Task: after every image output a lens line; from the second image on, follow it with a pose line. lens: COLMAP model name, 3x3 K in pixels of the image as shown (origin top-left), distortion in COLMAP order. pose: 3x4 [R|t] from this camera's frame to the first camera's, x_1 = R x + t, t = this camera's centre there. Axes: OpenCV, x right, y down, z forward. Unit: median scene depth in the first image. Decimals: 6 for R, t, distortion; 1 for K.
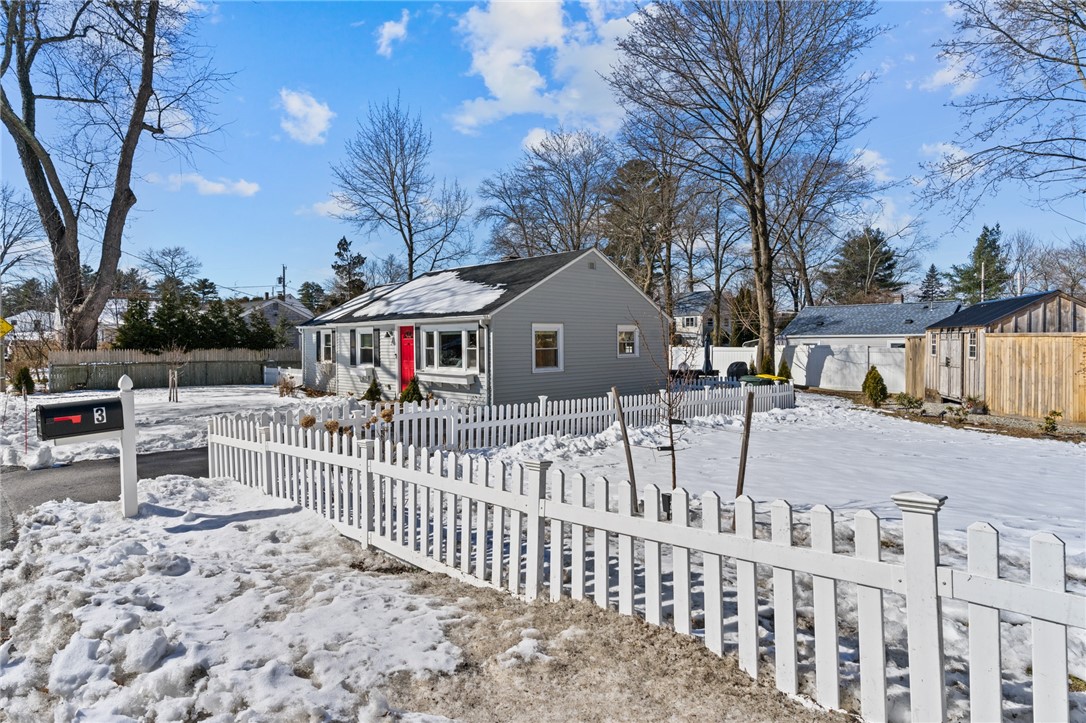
lens RADIAL K [[631.2, 0, 542.7], [0, 631.2, 350.9], [0, 0, 1]] dist [-0.001056, 0.000601]
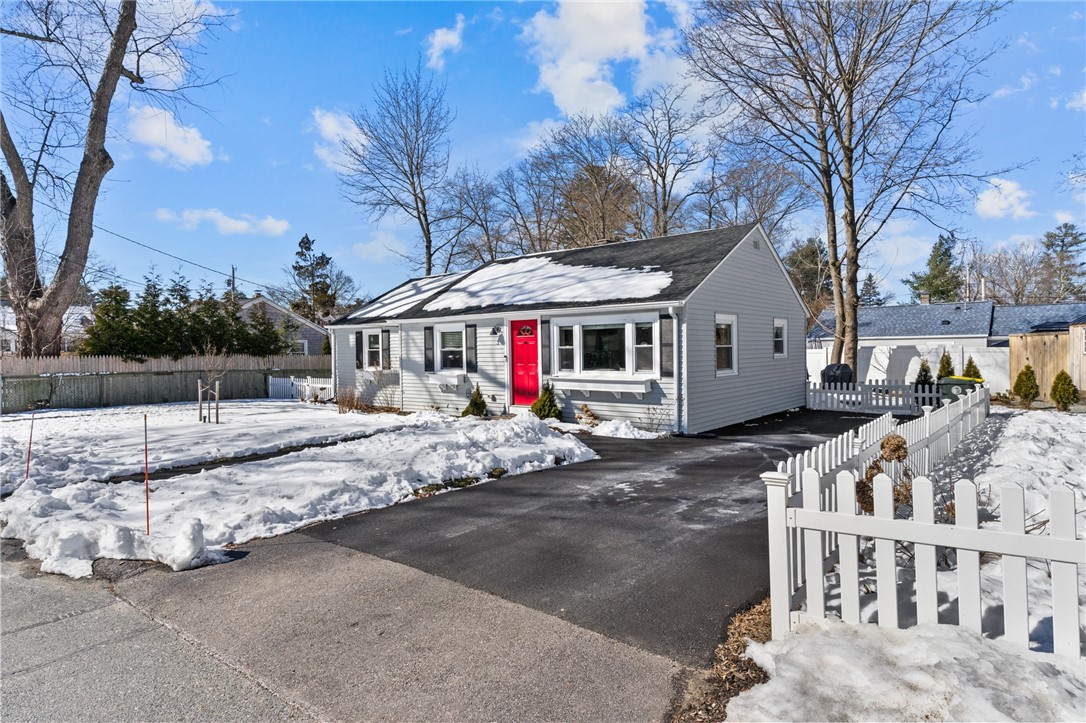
lens RADIAL K [[624.5, 0, 543.0], [0, 624.5, 361.5], [0, 0, 1]] dist [0.000822, -0.001137]
pose [[0.992905, -0.009534, 0.118529, -0.220140], [0.009399, 0.999954, 0.001697, 0.008615], [-0.118540, -0.000571, 0.992949, 0.176931]]
